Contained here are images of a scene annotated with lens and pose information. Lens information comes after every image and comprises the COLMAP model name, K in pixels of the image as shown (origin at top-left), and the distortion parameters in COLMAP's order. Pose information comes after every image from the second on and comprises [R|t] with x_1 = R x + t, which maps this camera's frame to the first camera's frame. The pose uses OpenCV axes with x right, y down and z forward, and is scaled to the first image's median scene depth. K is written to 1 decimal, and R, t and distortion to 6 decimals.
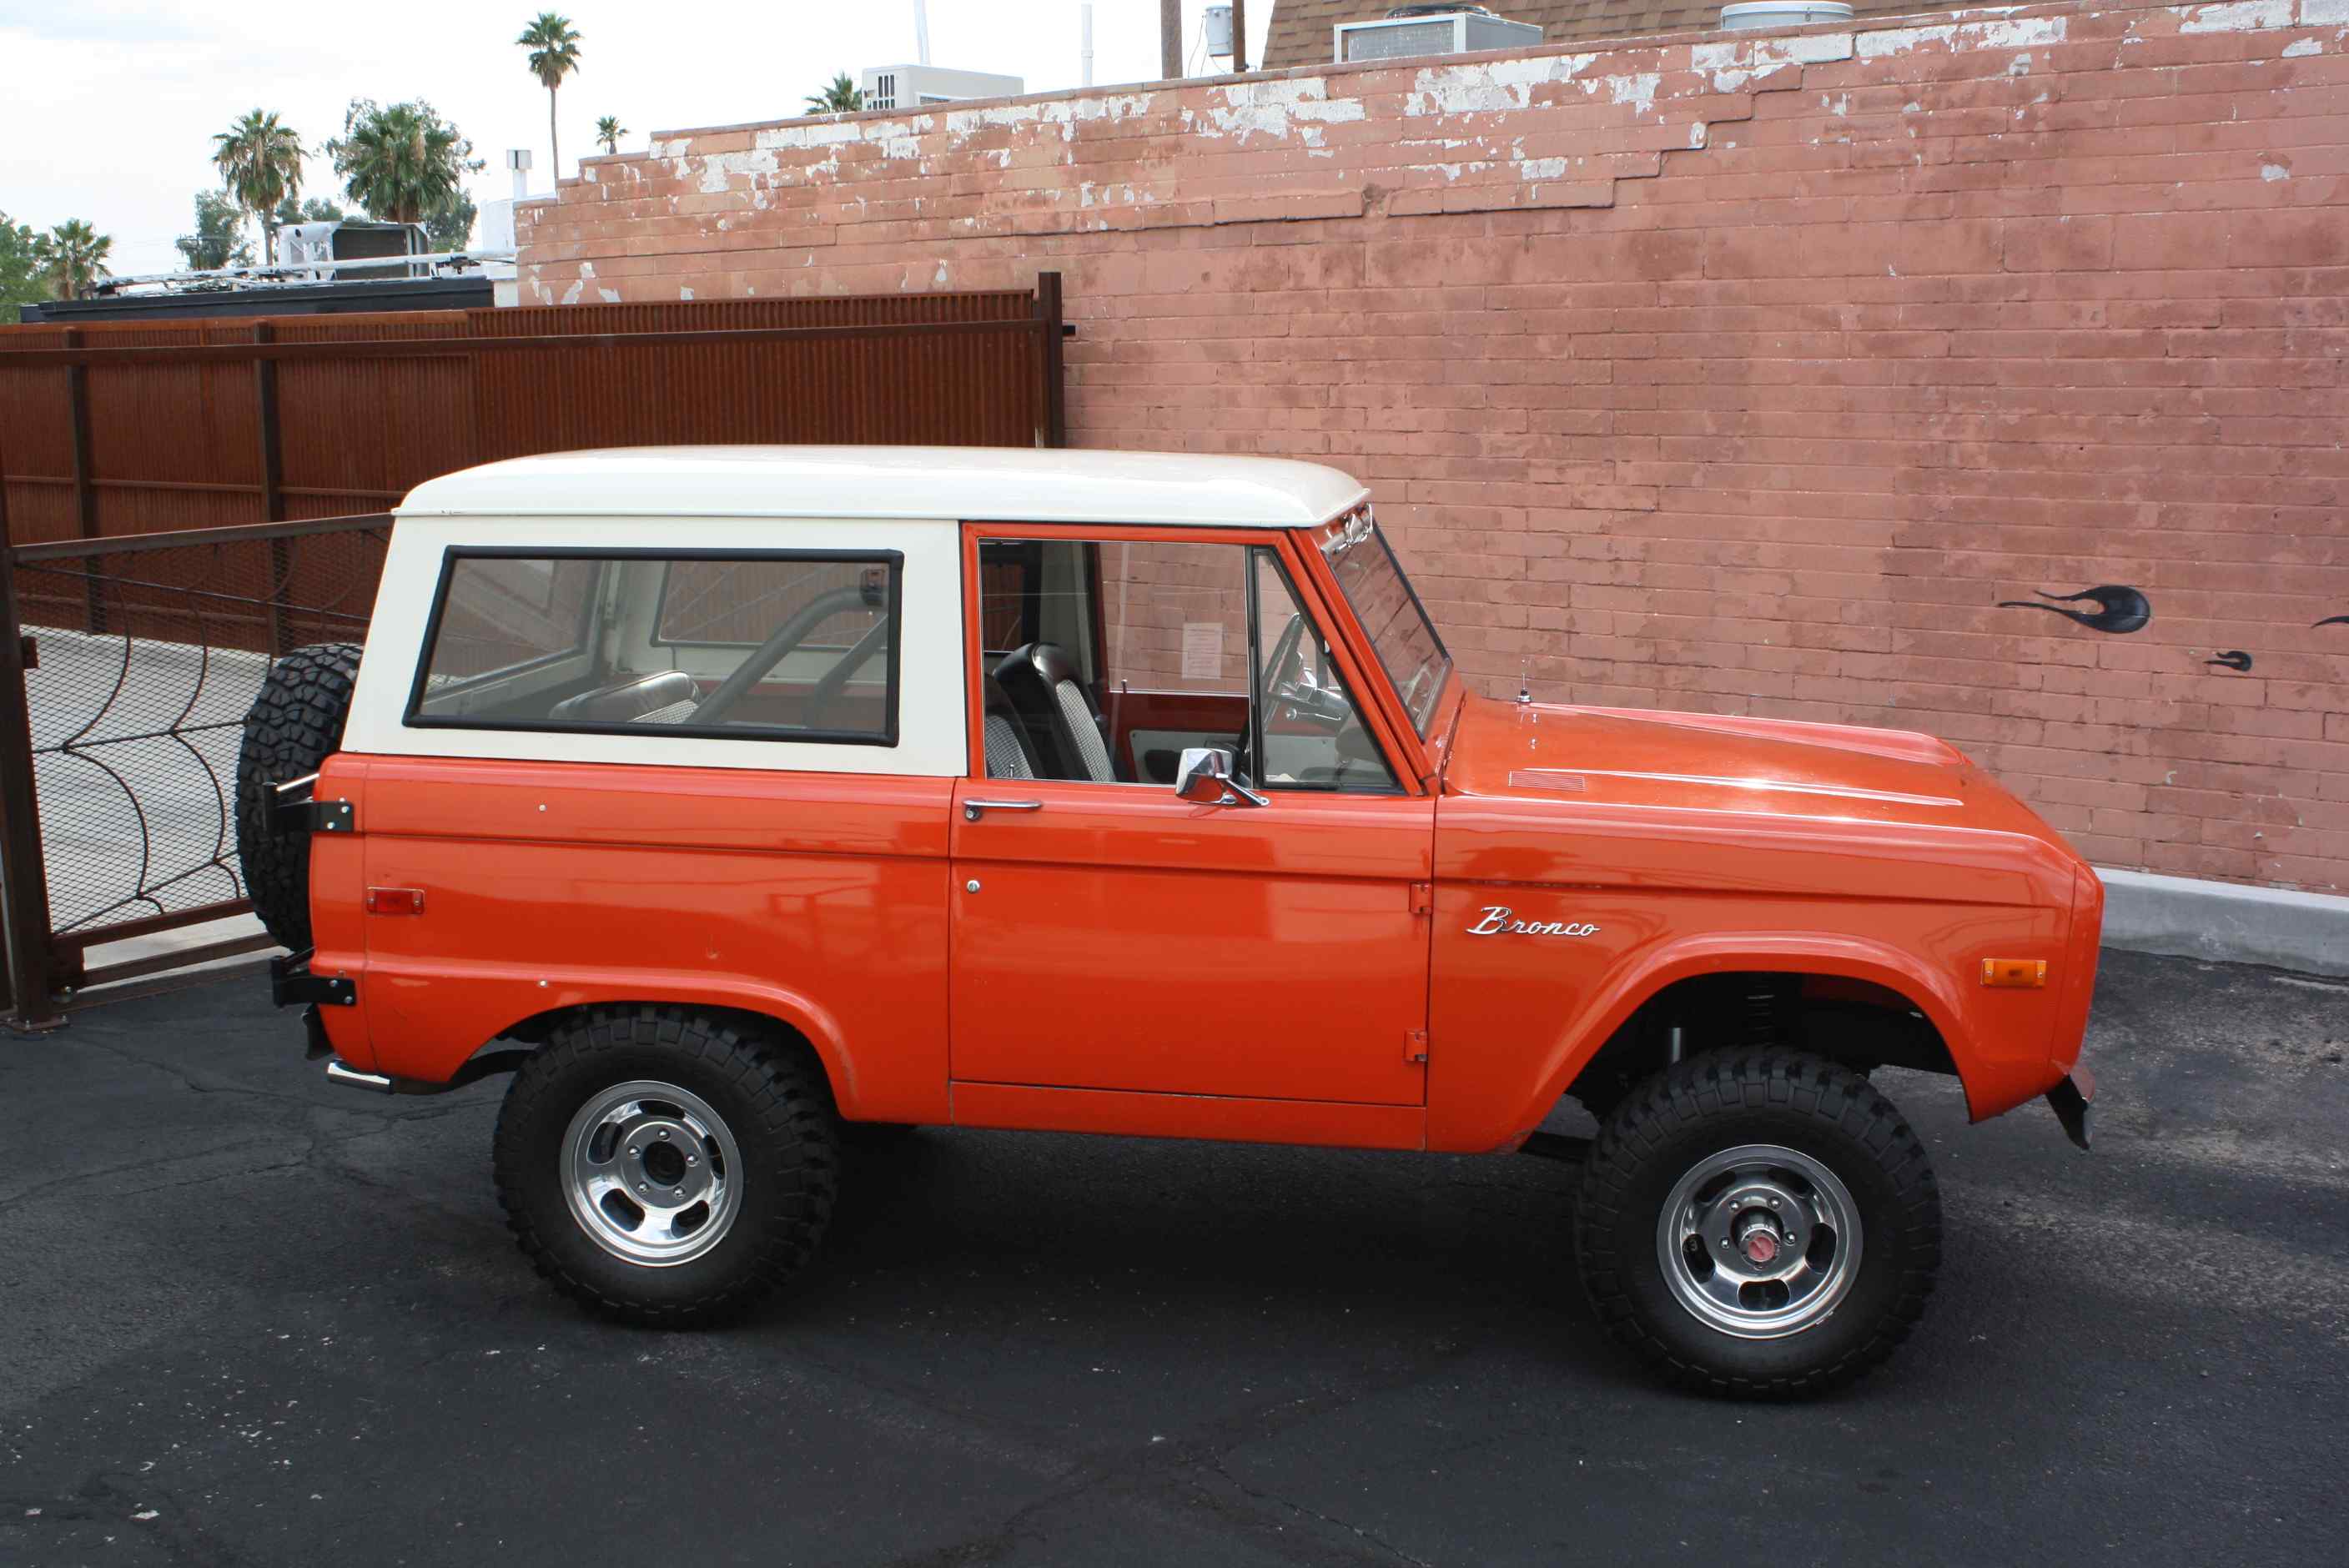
lens RADIAL K [[2614.2, 0, 1177.2], [0, 2614.2, 784.4], [0, 0, 1]] dist [-0.122224, 0.166724]
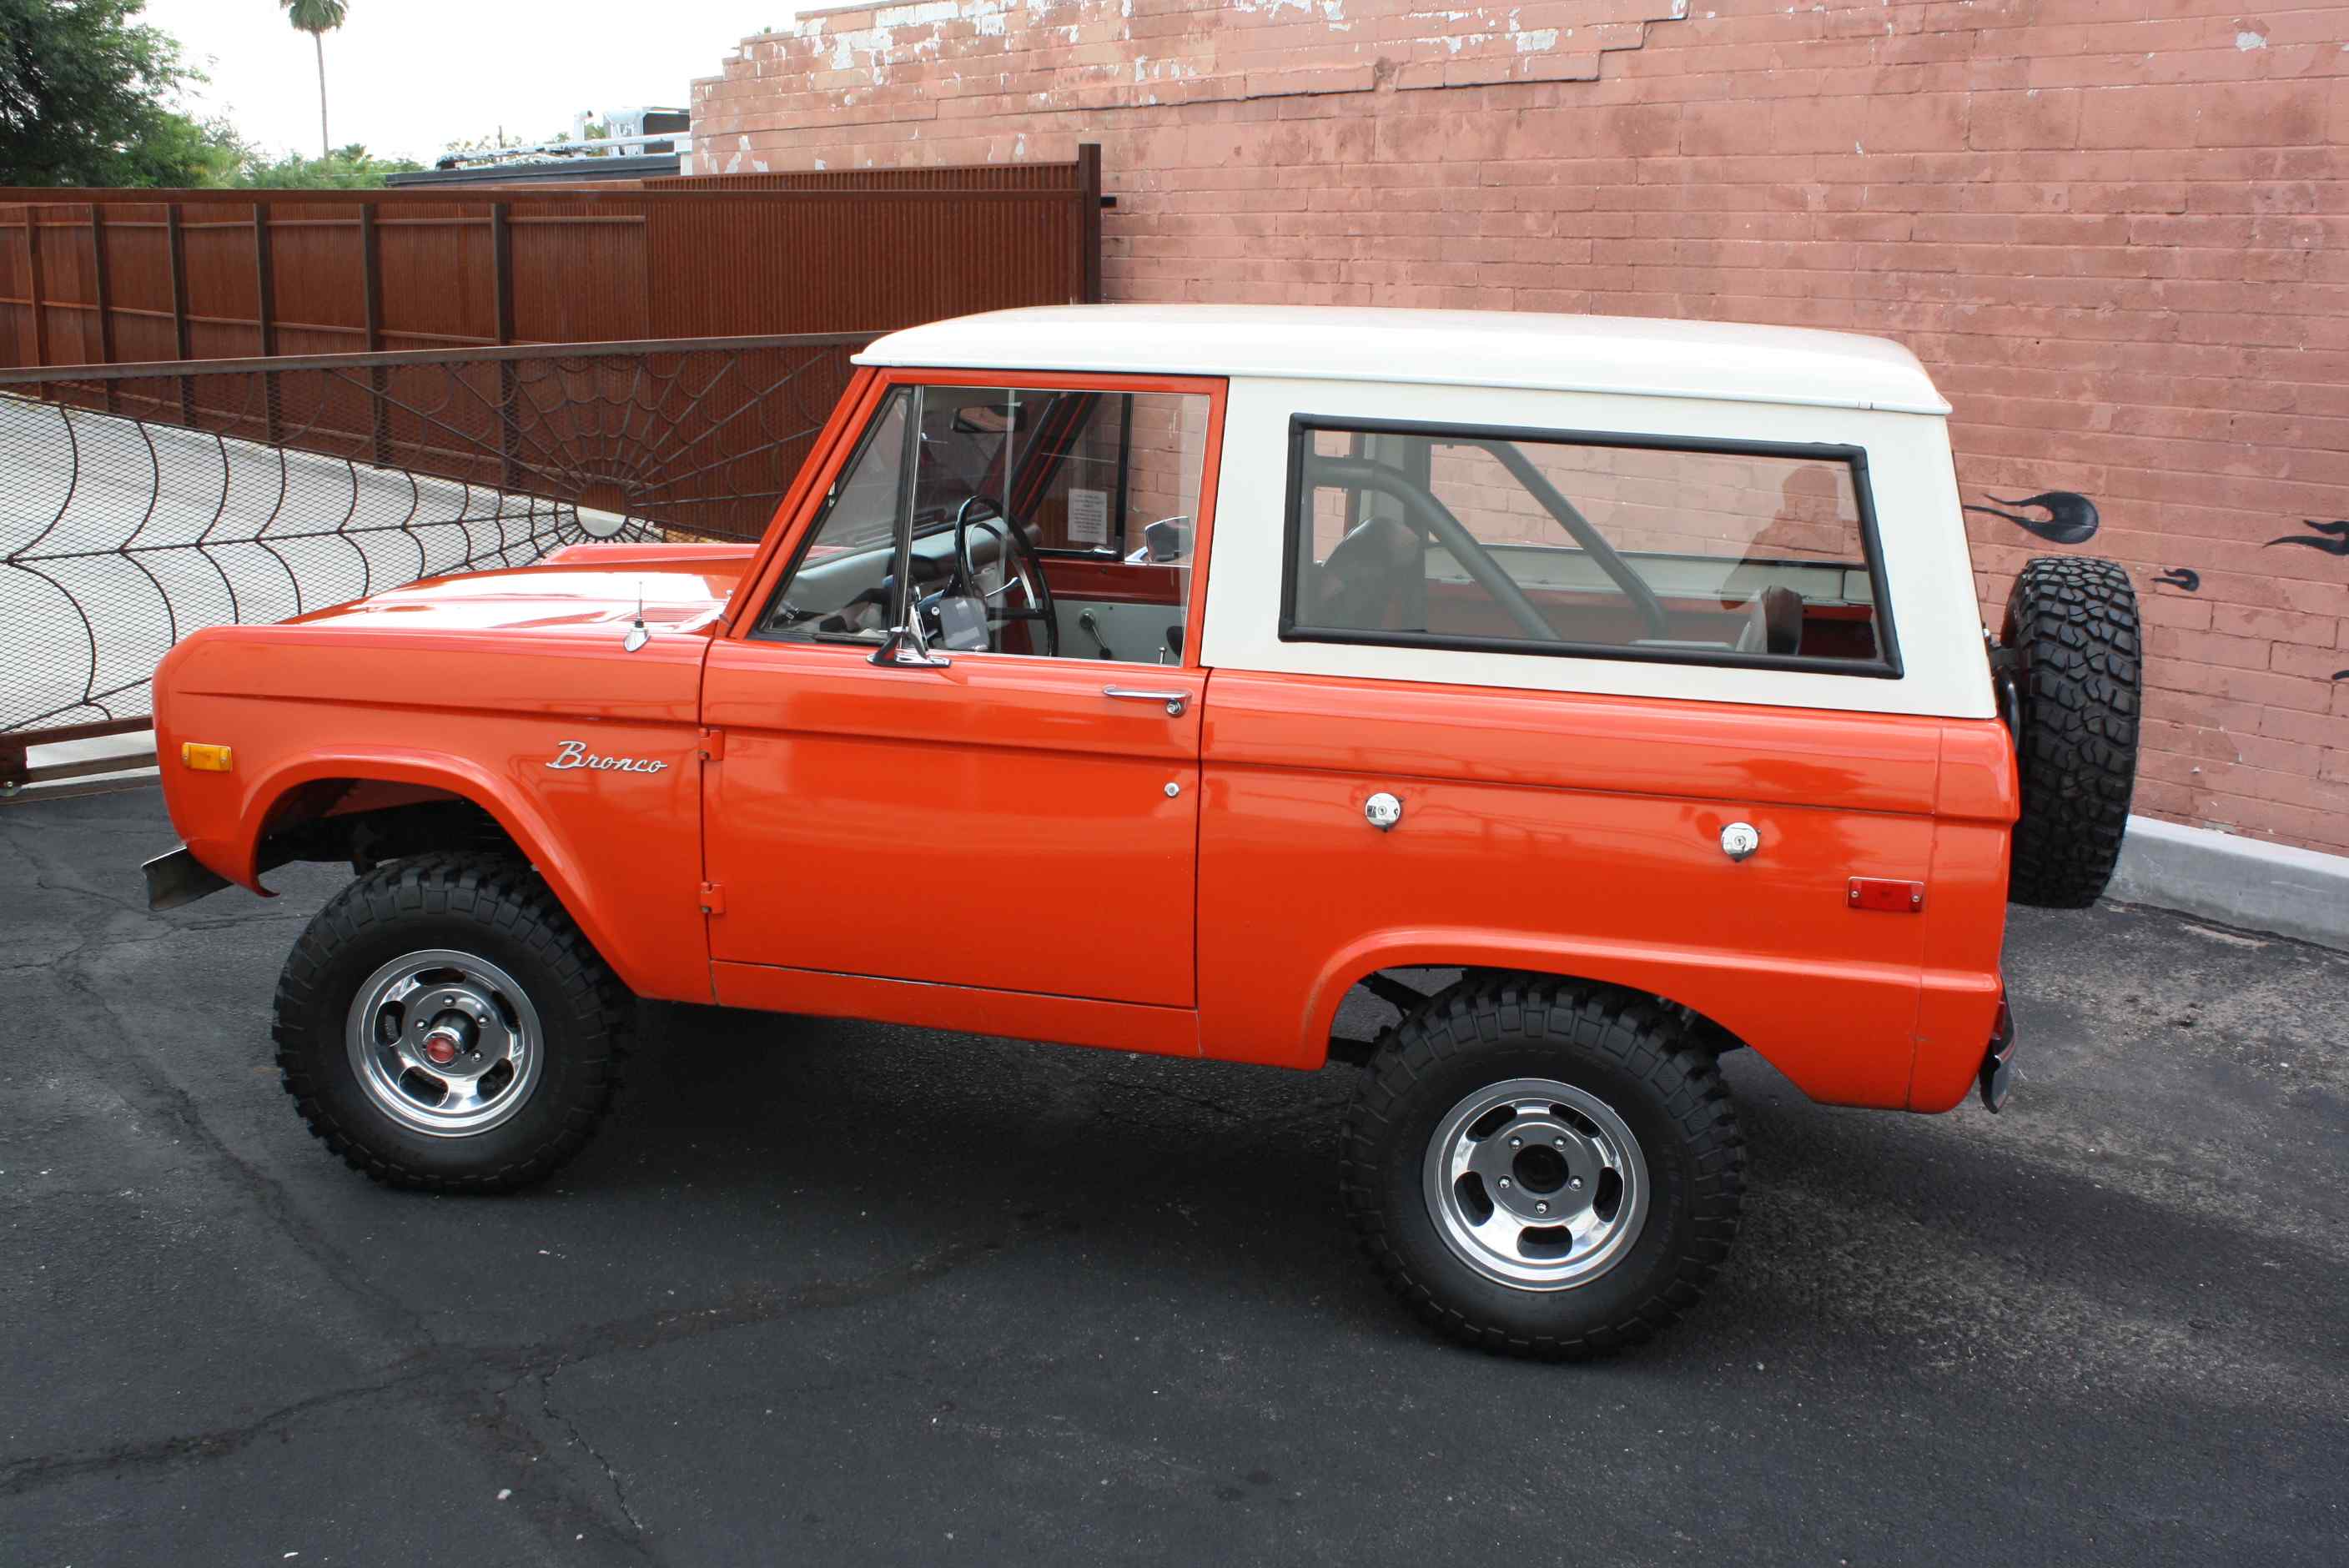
lens RADIAL K [[2326.7, 0, 1173.2], [0, 2326.7, 773.8], [0, 0, 1]] dist [-0.135868, 0.139278]
pose [[0.983029, 0.063727, -0.172028, 0.188378], [-0.054067, 0.996717, 0.060271, -0.007788], [0.175304, -0.049947, 0.983247, 0.124454]]
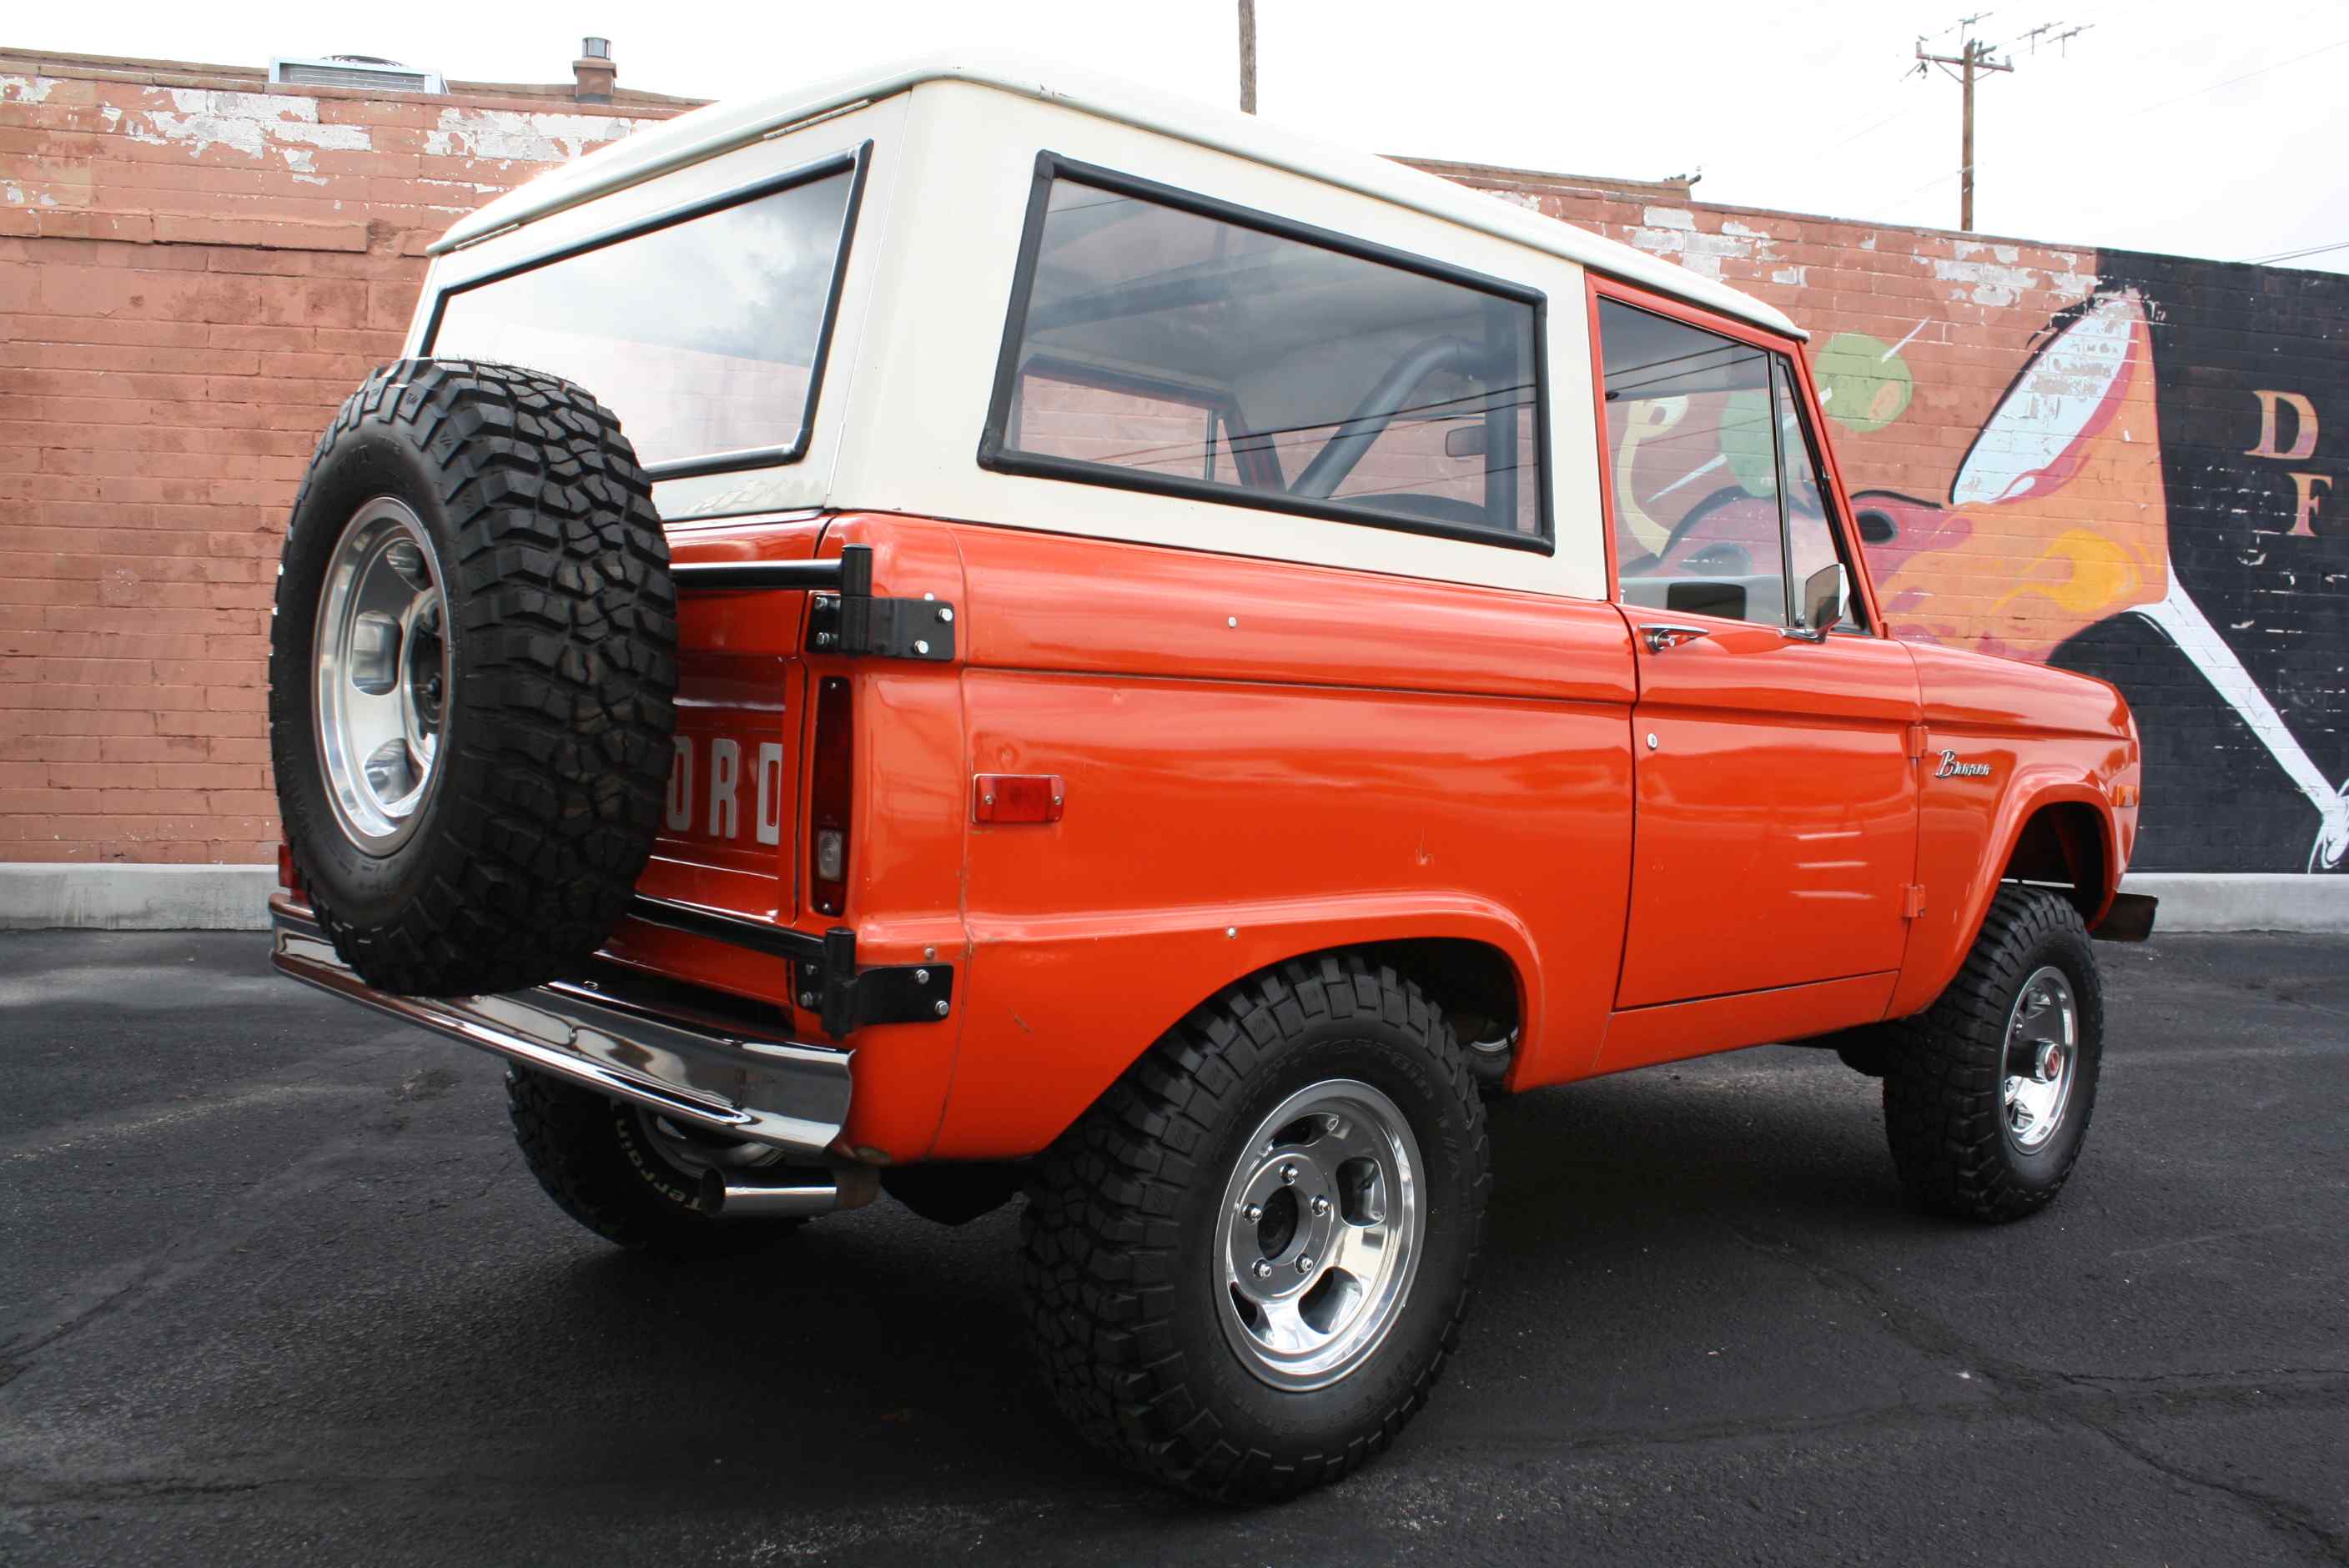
lens RADIAL K [[1992.5, 0, 1195.3], [0, 1992.5, 783.6], [0, 0, 1]] dist [-0.168370, 0.153798]
pose [[0.610208, -0.019396, 0.792003, -0.341306], [0.095635, 0.994193, -0.049335, 0.037356], [-0.786447, 0.105848, 0.608520, 0.422880]]
